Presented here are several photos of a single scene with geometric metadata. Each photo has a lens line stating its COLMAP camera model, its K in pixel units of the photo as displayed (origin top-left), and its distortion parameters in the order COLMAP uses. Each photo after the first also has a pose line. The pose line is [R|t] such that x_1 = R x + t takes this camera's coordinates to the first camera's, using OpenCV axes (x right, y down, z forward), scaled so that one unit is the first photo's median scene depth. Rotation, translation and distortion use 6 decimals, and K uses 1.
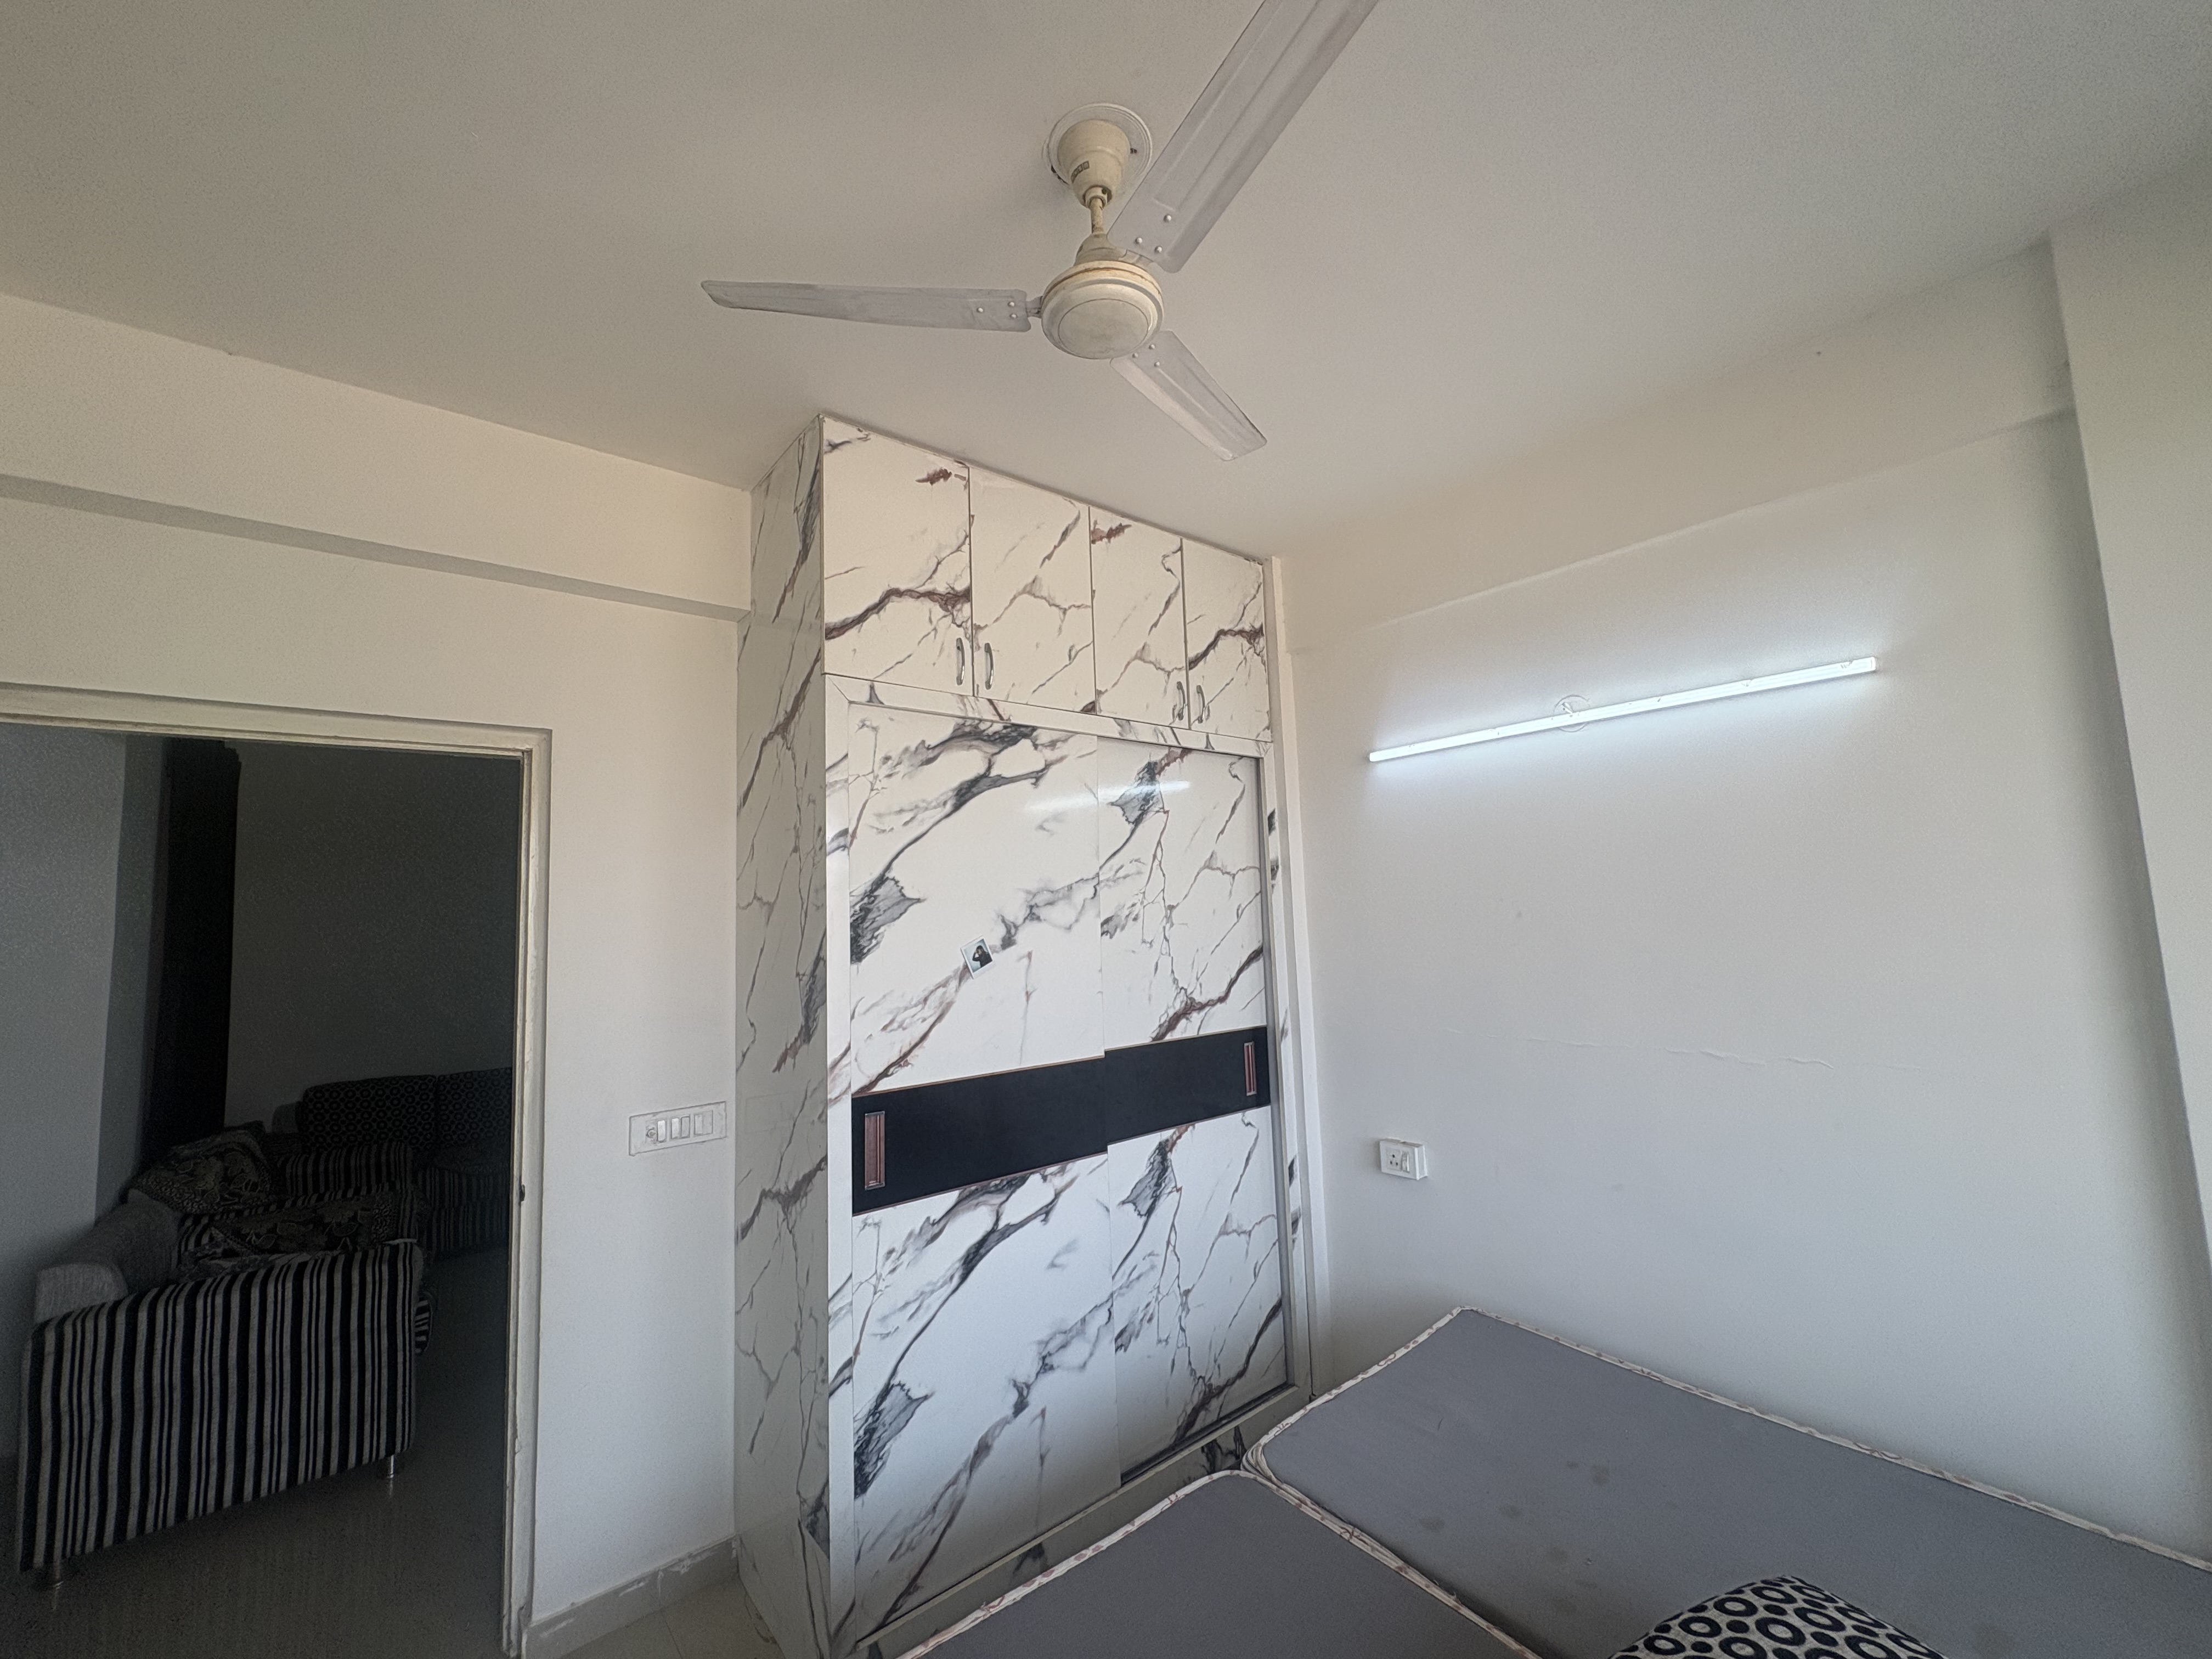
lens RADIAL K [[884.7, 0, 1104.3], [0, 884.7, 829.4], [0, 0, 1]] dist [0.001099, 0.000408]
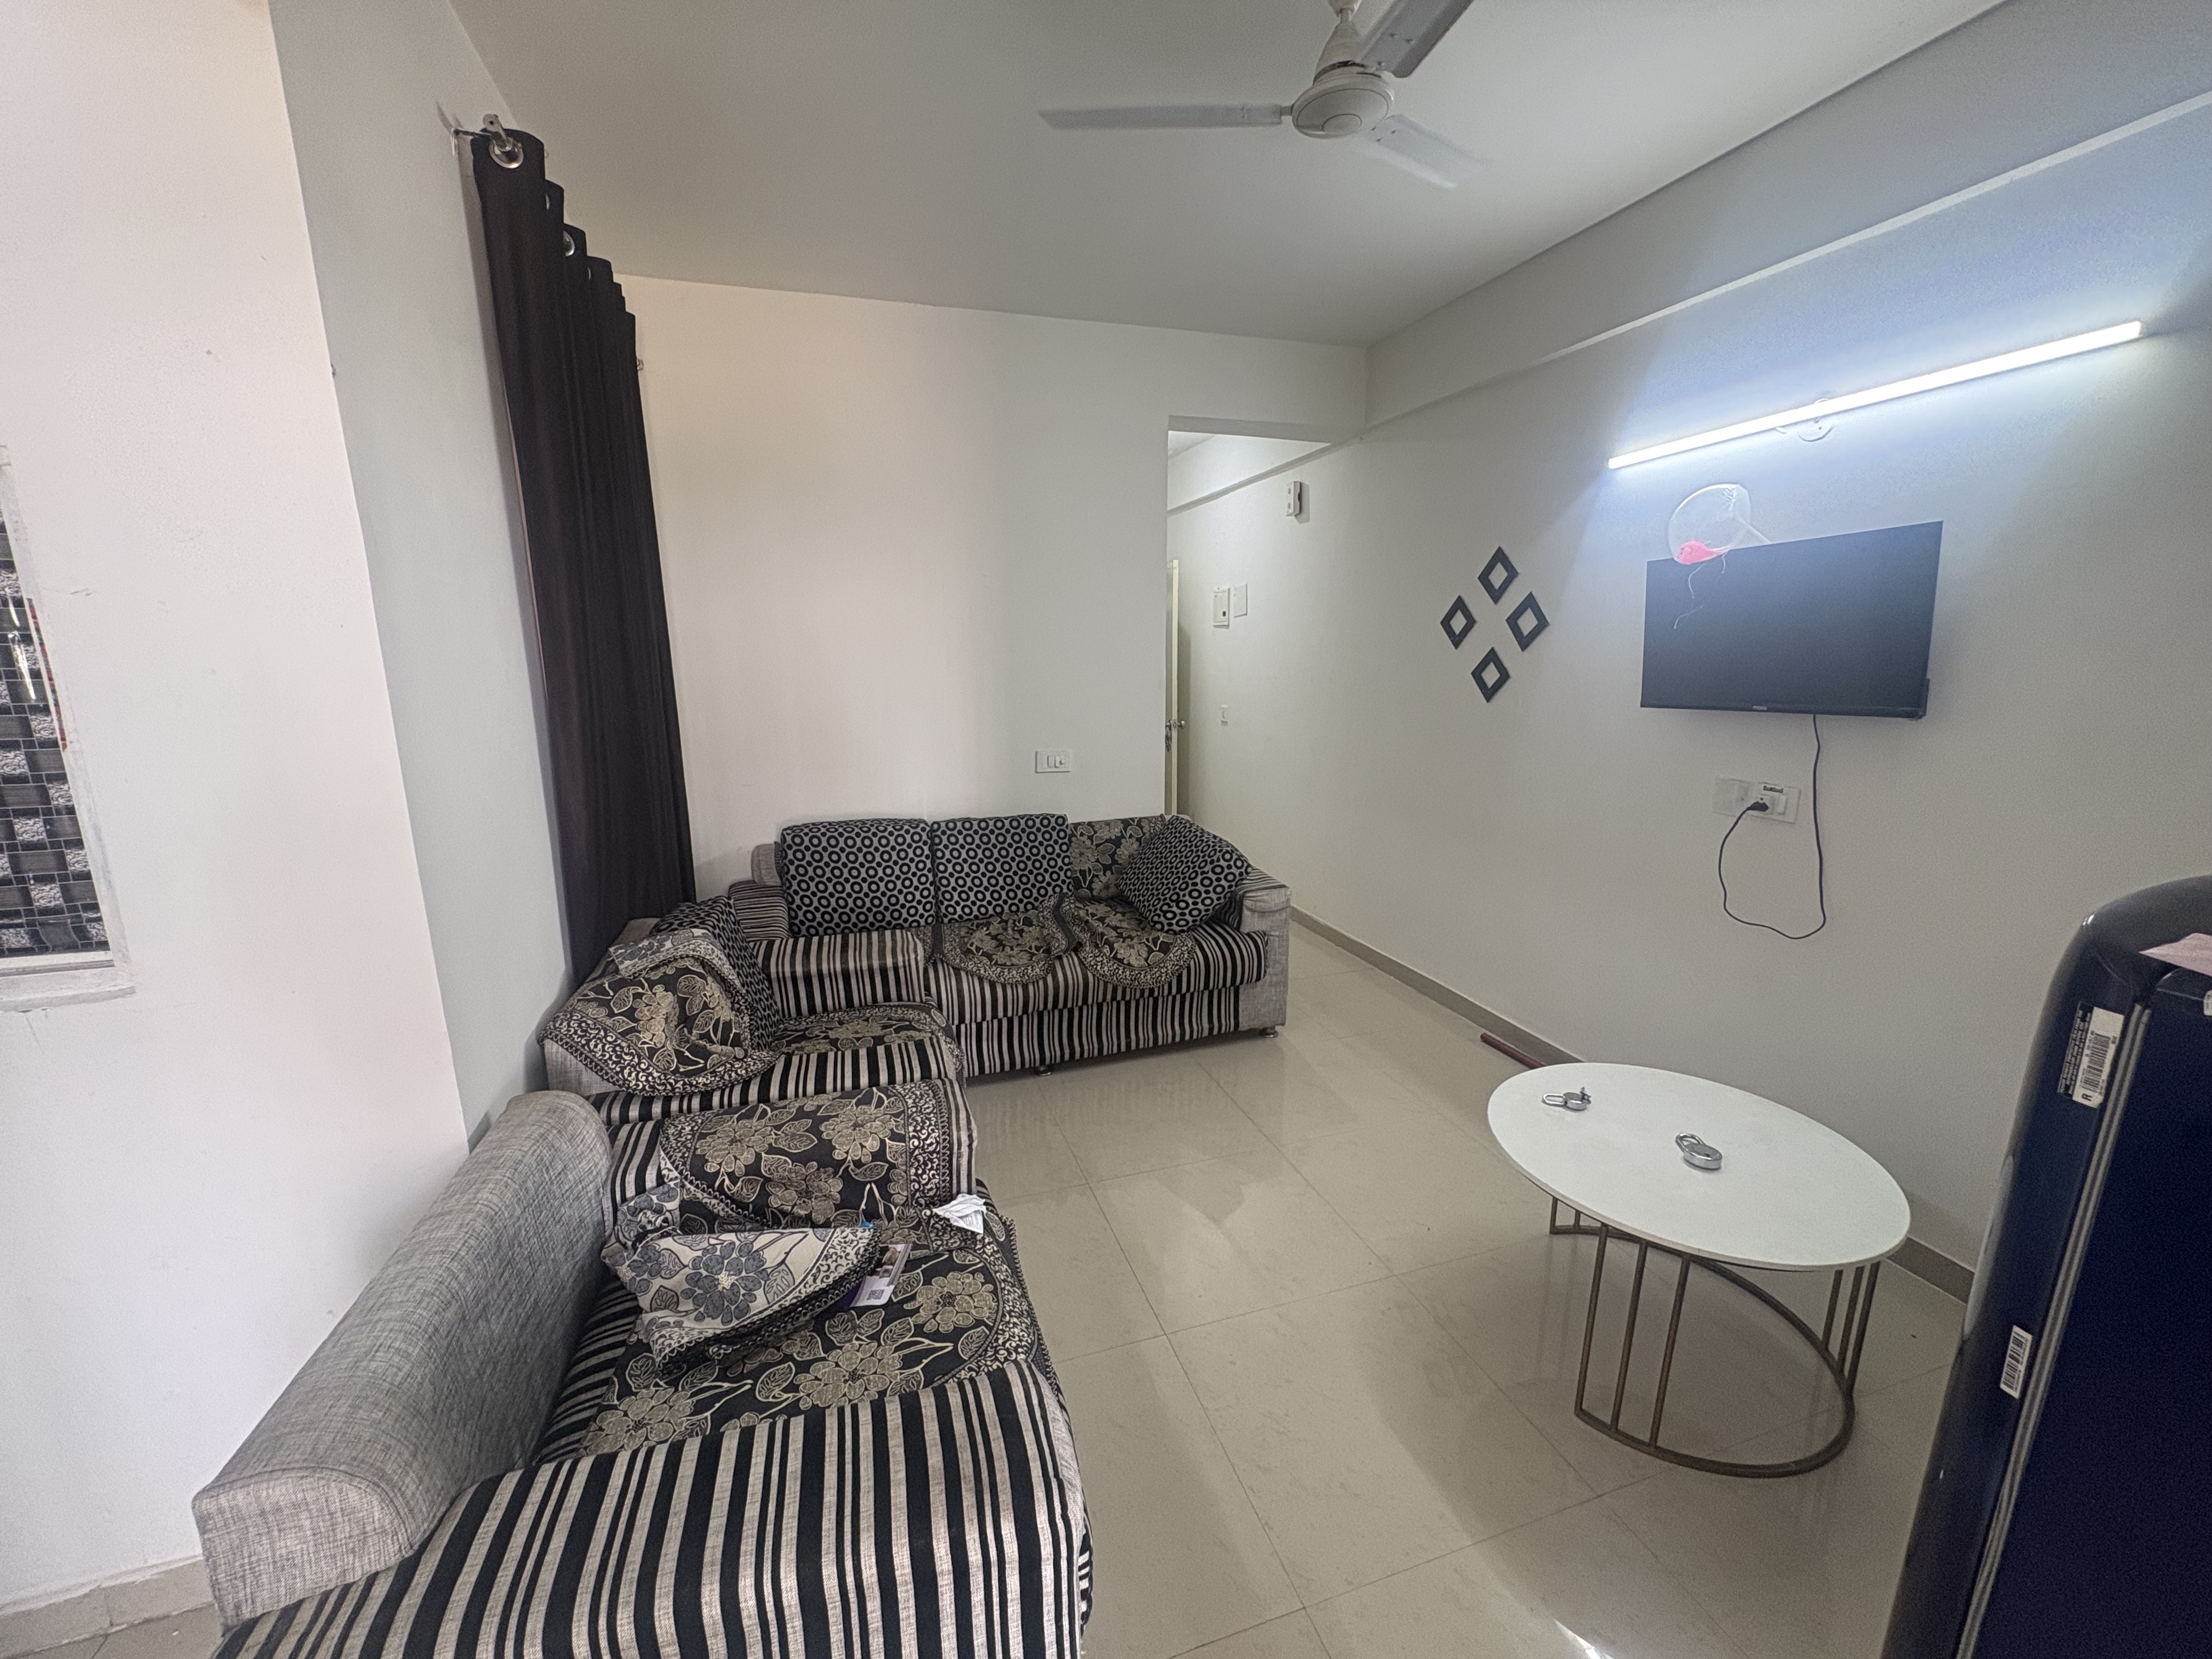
lens RADIAL K [[884.7, 0, 1104.3], [0, 884.7, 829.4], [0, 0, 1]] dist [0.001099, 0.000408]
pose [[0.927488, 0.102848, -0.359427, -0.561246], [0.009828, 0.954374, 0.298452, 0.112543], [0.373723, -0.280343, 0.884160, 0.647405]]
